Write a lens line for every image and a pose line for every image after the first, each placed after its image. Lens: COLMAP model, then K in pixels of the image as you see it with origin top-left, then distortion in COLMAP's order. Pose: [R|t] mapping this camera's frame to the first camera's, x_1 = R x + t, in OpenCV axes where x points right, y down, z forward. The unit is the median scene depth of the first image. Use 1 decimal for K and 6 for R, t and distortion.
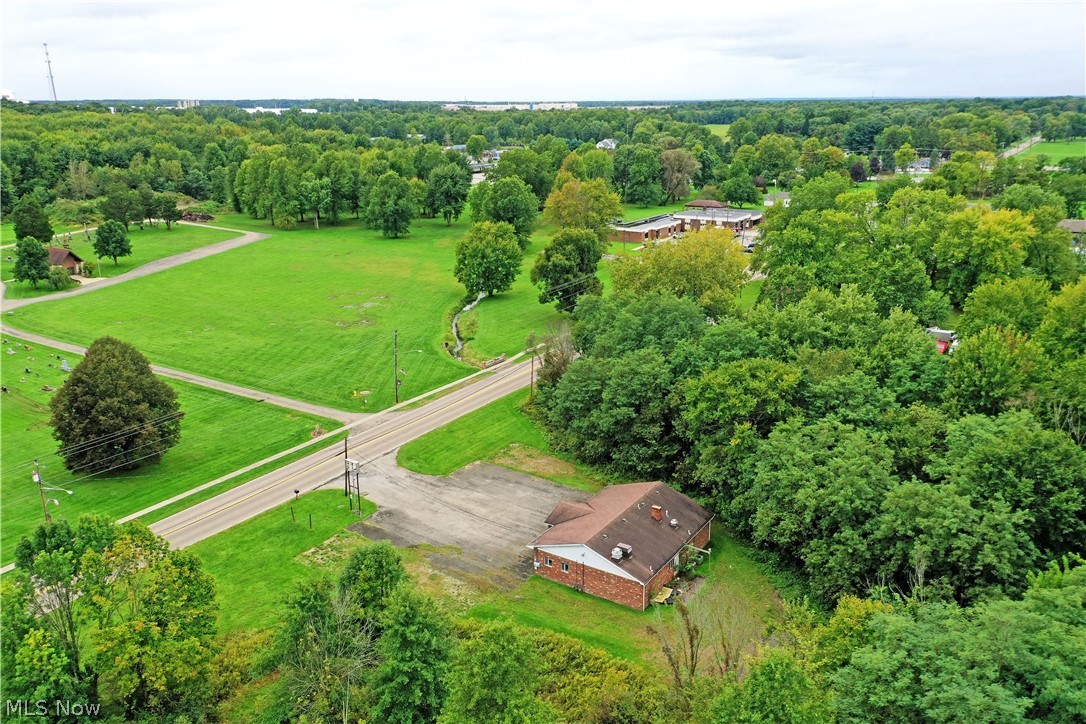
lens RADIAL K [[862.8, 0, 539.1], [0, 862.8, 363.8], [0, 0, 1]] dist [0.021371, 0.001196]
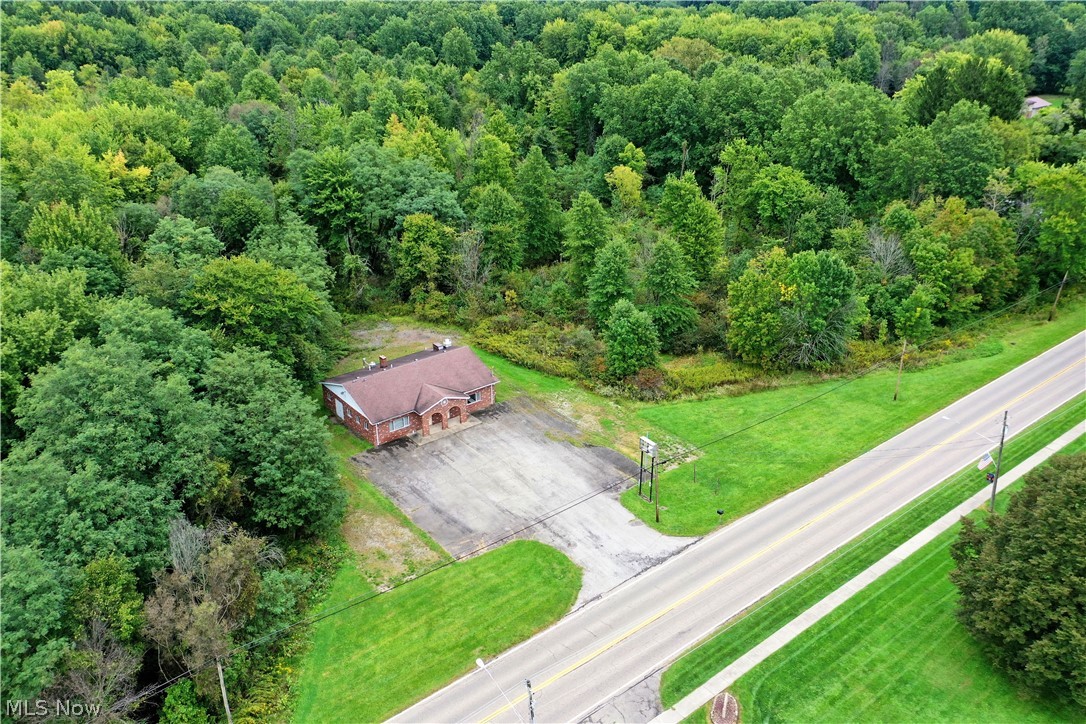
lens RADIAL K [[862.8, 0, 539.1], [0, 862.8, 363.8], [0, 0, 1]] dist [0.021371, 0.001196]
pose [[-0.952936, -0.122434, 0.277349, -0.314665], [0.090343, 0.758586, 0.645279, -0.455846], [-0.289397, 0.639966, -0.711823, 1.467298]]
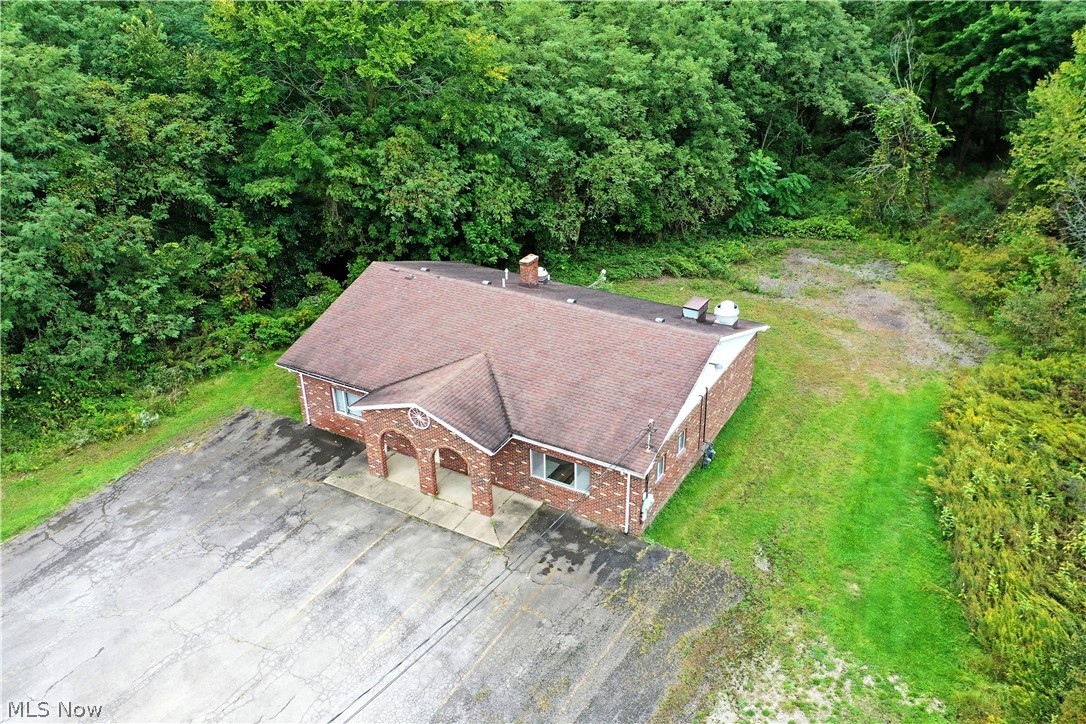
lens RADIAL K [[862.8, 0, 539.1], [0, 862.8, 363.8], [0, 0, 1]] dist [0.021371, 0.001196]
pose [[-0.058164, -0.462141, 0.884897, -0.229665], [0.299646, 0.837444, 0.457055, 0.009150], [-0.952276, 0.291740, 0.089770, 0.809678]]
